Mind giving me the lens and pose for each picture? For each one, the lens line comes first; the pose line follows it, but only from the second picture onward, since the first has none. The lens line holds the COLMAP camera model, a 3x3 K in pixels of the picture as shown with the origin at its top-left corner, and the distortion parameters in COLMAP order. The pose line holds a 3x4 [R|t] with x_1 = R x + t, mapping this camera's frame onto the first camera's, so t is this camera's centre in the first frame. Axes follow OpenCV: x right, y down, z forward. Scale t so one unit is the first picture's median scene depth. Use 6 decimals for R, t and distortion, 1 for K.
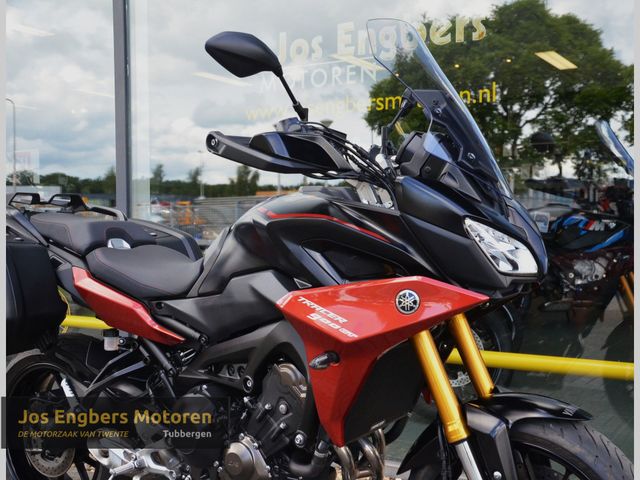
lens RADIAL K [[759.8, 0, 376.8], [0, 759.8, 250.3], [0, 0, 1]] dist [0.006411, 0.042982]
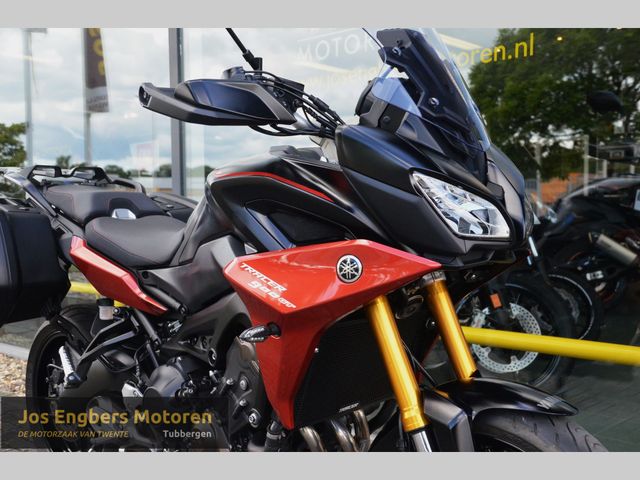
lens RADIAL K [[734.9, 0, 328.1], [0, 734.9, 251.9], [0, 0, 1]] dist [0.058619, 0.007355]
pose [[0.975595, 0.005547, -0.219510, 0.171706], [-0.000858, 0.999770, 0.021451, 0.025379], [0.219578, -0.020739, 0.975374, 0.139916]]
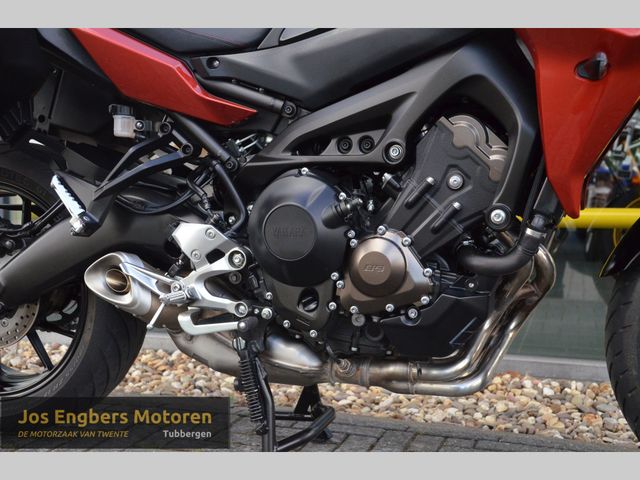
lens RADIAL K [[793.8, 0, 329.1], [0, 793.8, 250.3], [0, 0, 1]] dist [0.100142, 0.099537]
pose [[0.975721, -0.002978, 0.218998, -0.382178], [-0.003975, 0.999502, 0.031299, 0.242127], [-0.218982, -0.031410, 0.975223, 0.317528]]
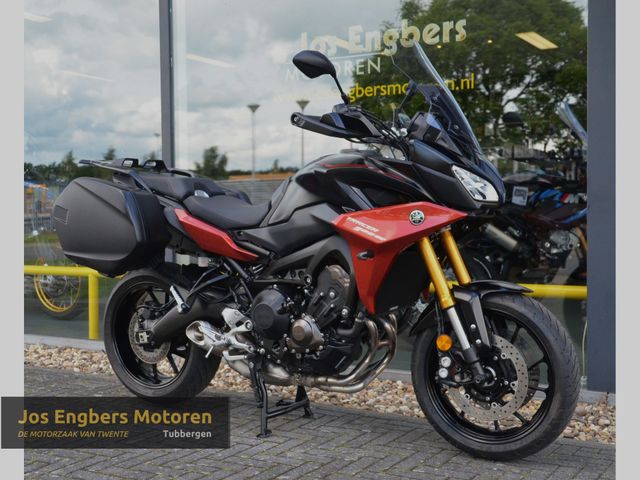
lens RADIAL K [[818.8, 0, 344.9], [0, 818.8, 243.9], [0, 0, 1]] dist [0.005954, 0.445142]
pose [[0.999964, -0.004477, -0.007202, -0.084058], [0.004513, 0.999978, 0.004901, 0.096262], [0.007179, -0.004934, 0.999962, -0.621659]]
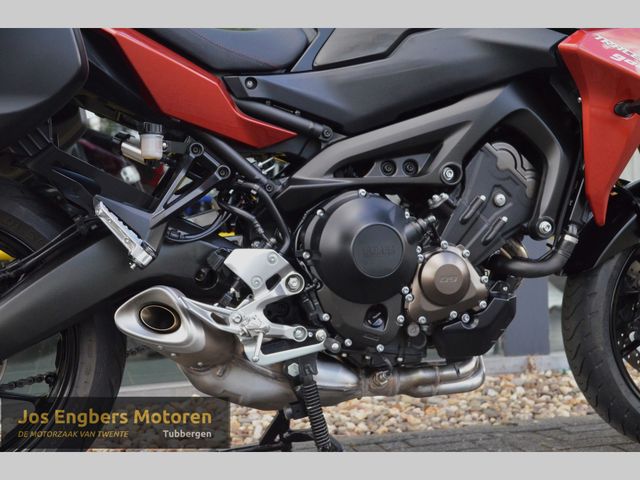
lens RADIAL K [[867.5, 0, 327.6], [0, 867.5, 255.7], [0, 0, 1]] dist [0.136617, 0.069159]
pose [[0.682933, -0.041636, 0.729294, -0.888382], [0.051031, 0.998654, 0.009226, 0.243270], [-0.728696, 0.030916, 0.684139, 0.500693]]
